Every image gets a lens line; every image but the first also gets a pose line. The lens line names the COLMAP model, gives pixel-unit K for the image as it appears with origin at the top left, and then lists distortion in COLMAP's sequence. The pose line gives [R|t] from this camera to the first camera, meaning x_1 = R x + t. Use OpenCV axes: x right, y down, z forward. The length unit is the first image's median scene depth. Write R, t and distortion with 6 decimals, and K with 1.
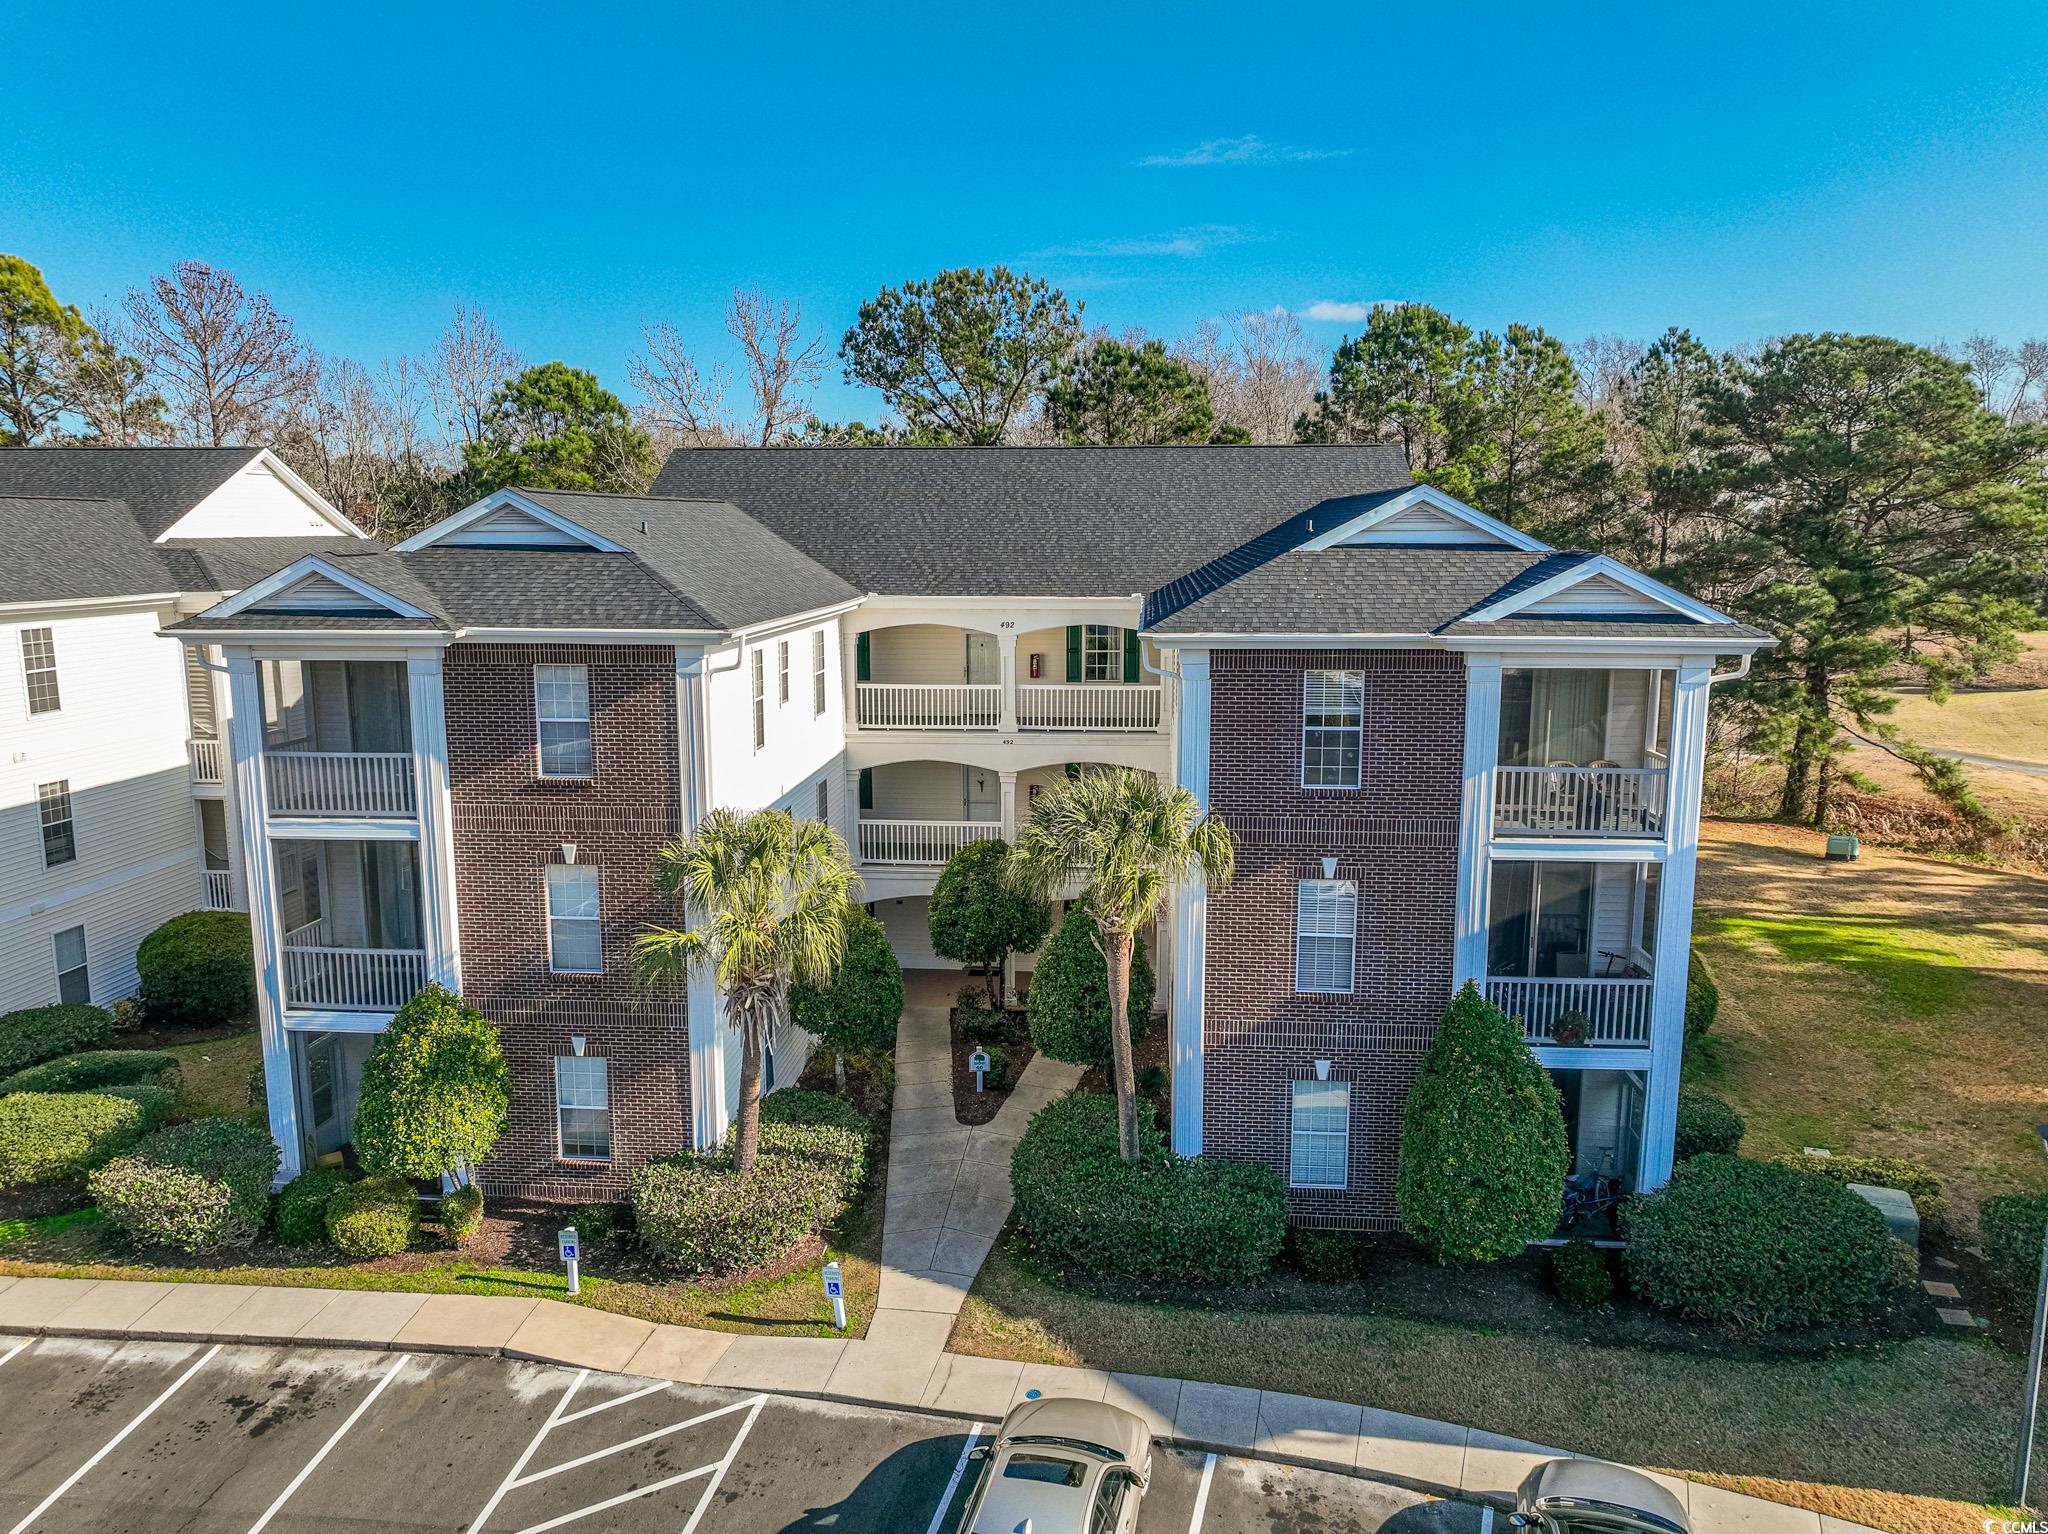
lens RADIAL K [[1445.2, 0, 1024.0], [0, 1445.2, 767.0], [0, 0, 1]] dist [-0.005405, 0.022095]
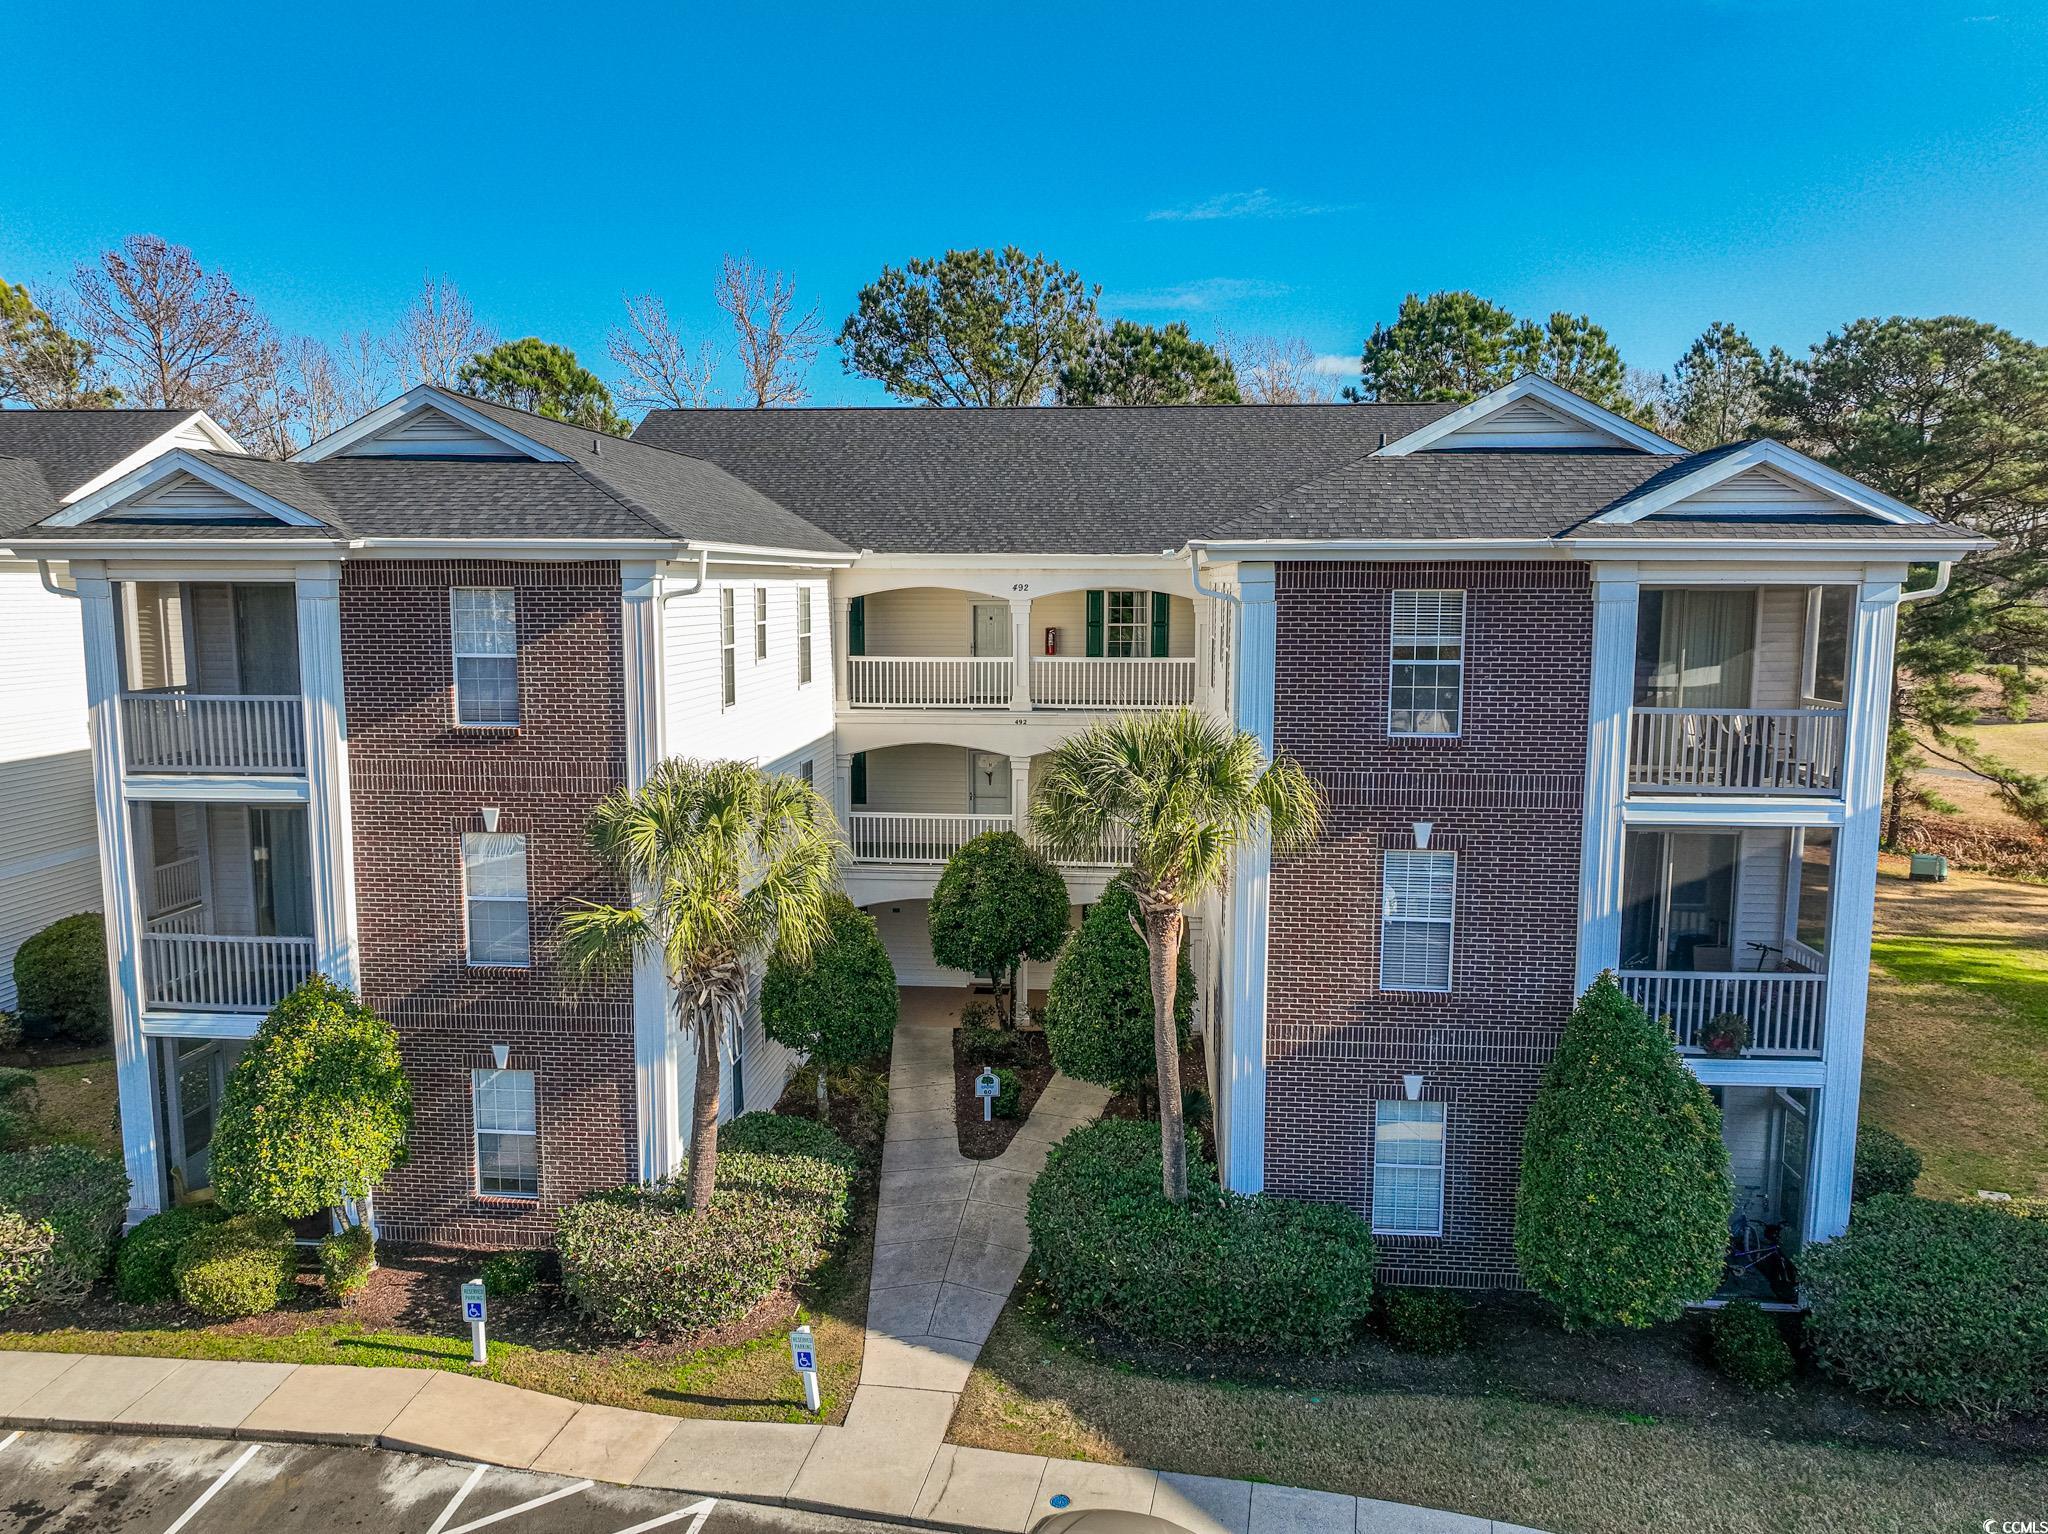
lens RADIAL K [[1445.2, 0, 1024.0], [0, 1445.2, 767.0], [0, 0, 1]] dist [-0.005405, 0.022095]
pose [[0.999993, 0.003229, -0.002068, -0.010477], [-0.003301, 0.999359, -0.035635, 0.060106], [0.001951, 0.035641, 0.999363, 0.183915]]
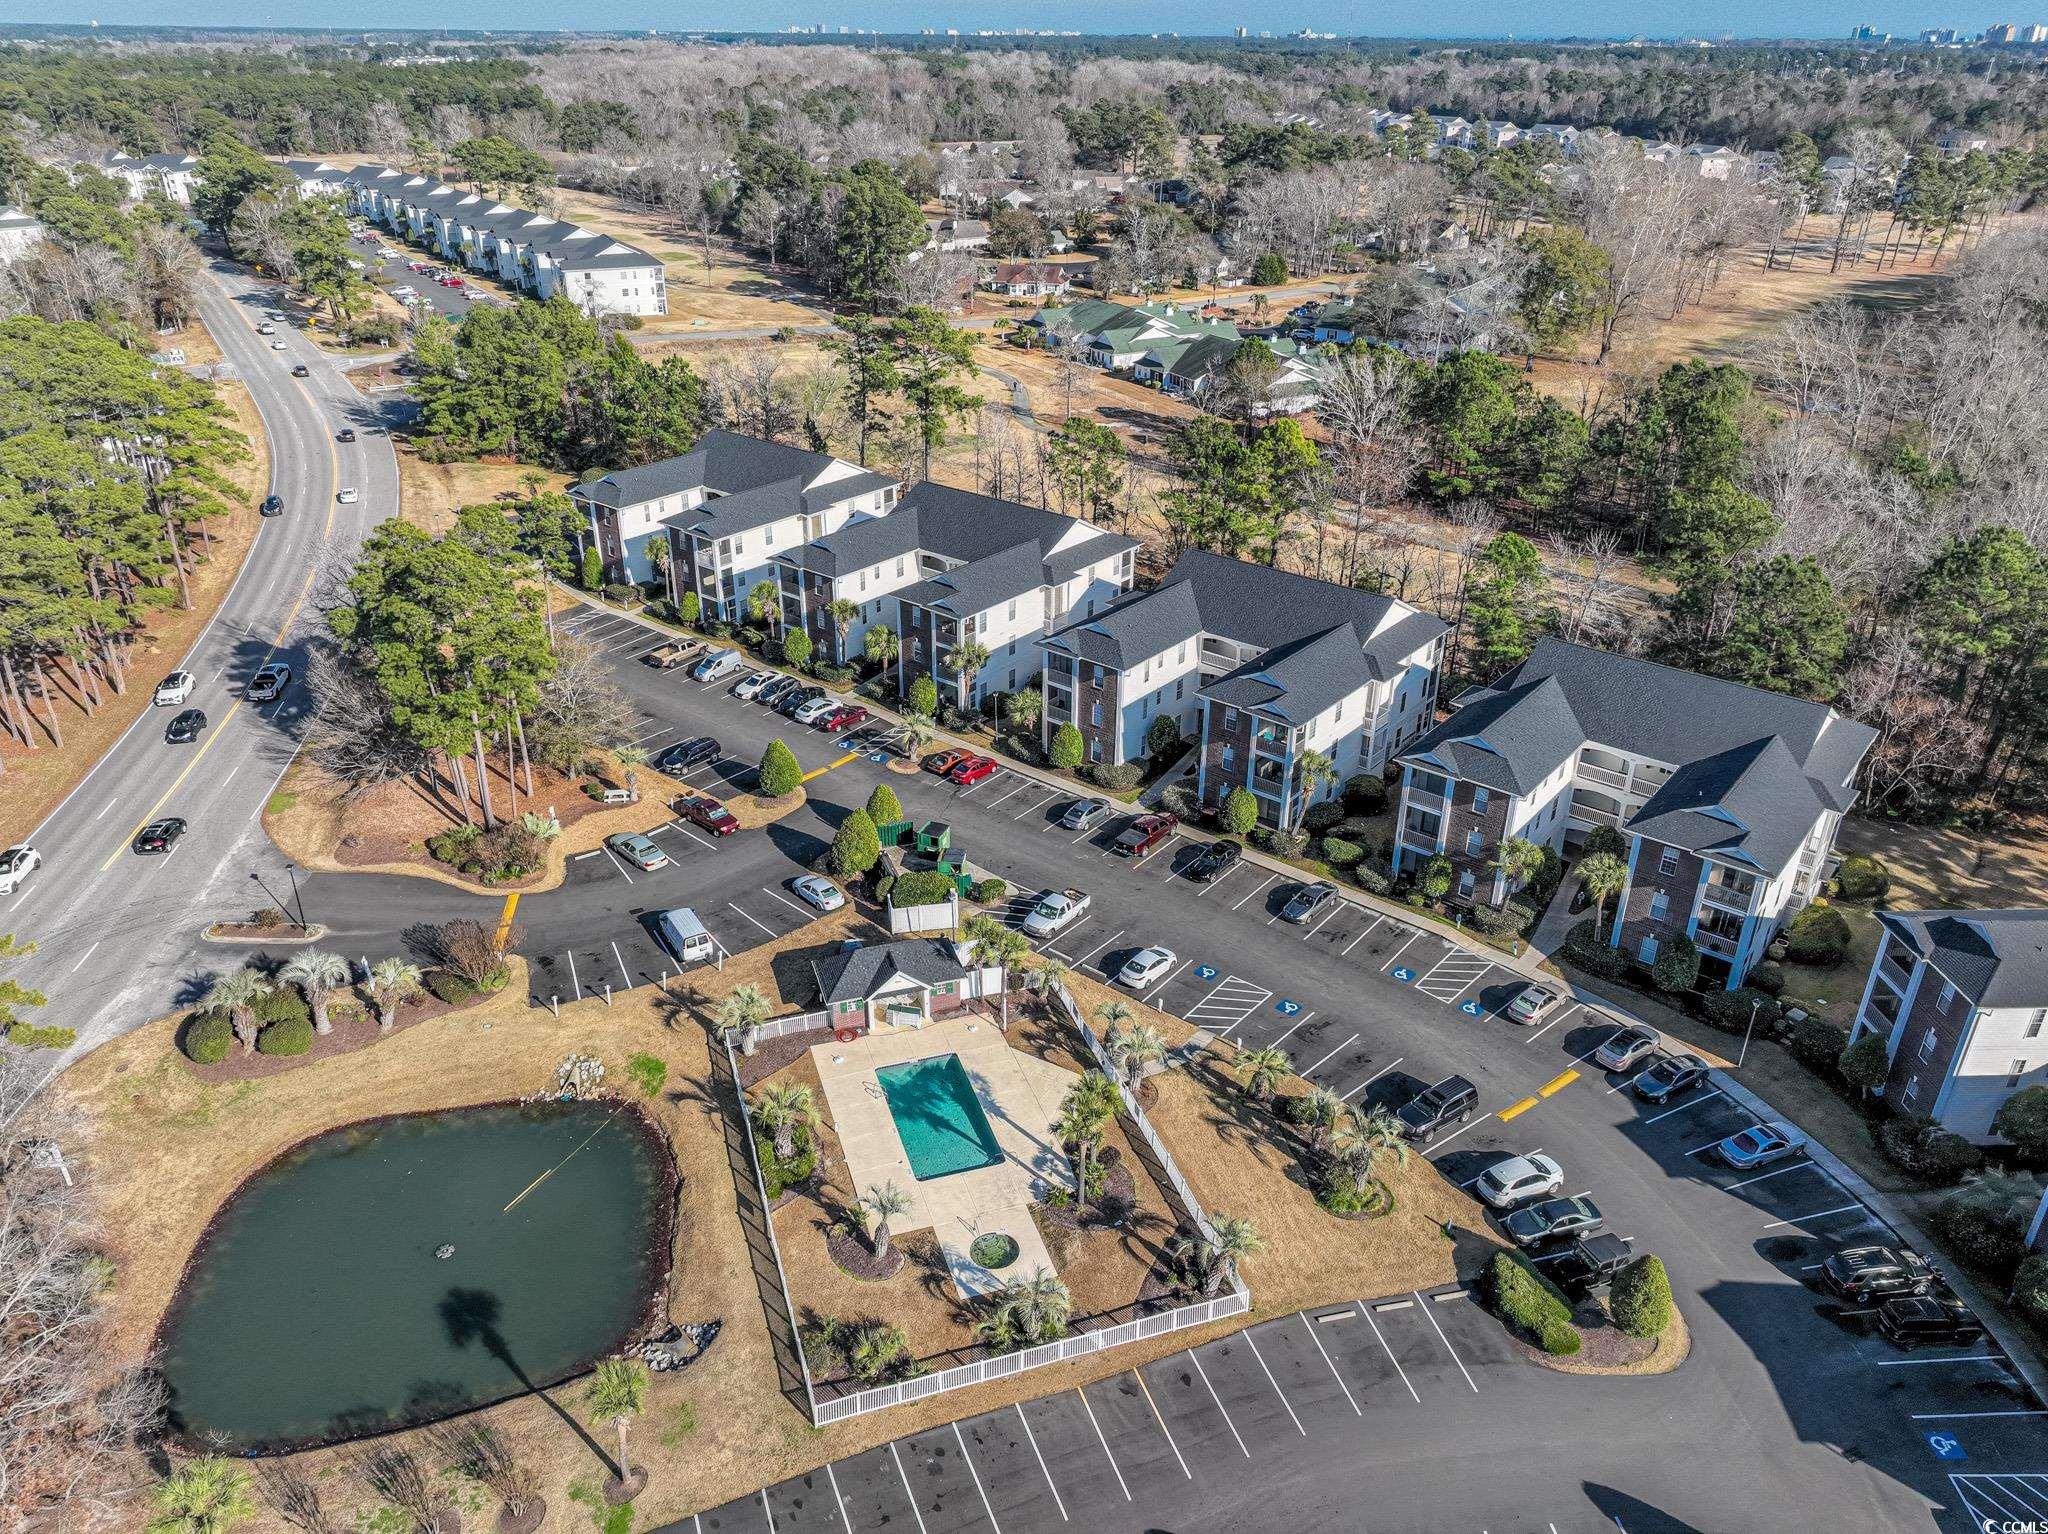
lens RADIAL K [[1437.2, 0, 1024.0], [0, 1437.2, 767.0], [0, 0, 1]] dist [0.007489, 0.000937]
pose [[0.822718, 0.261530, -0.504716, 0.663626], [-0.096056, 0.939073, 0.330024, -1.369323], [0.560276, -0.223035, 0.797713, -3.026504]]
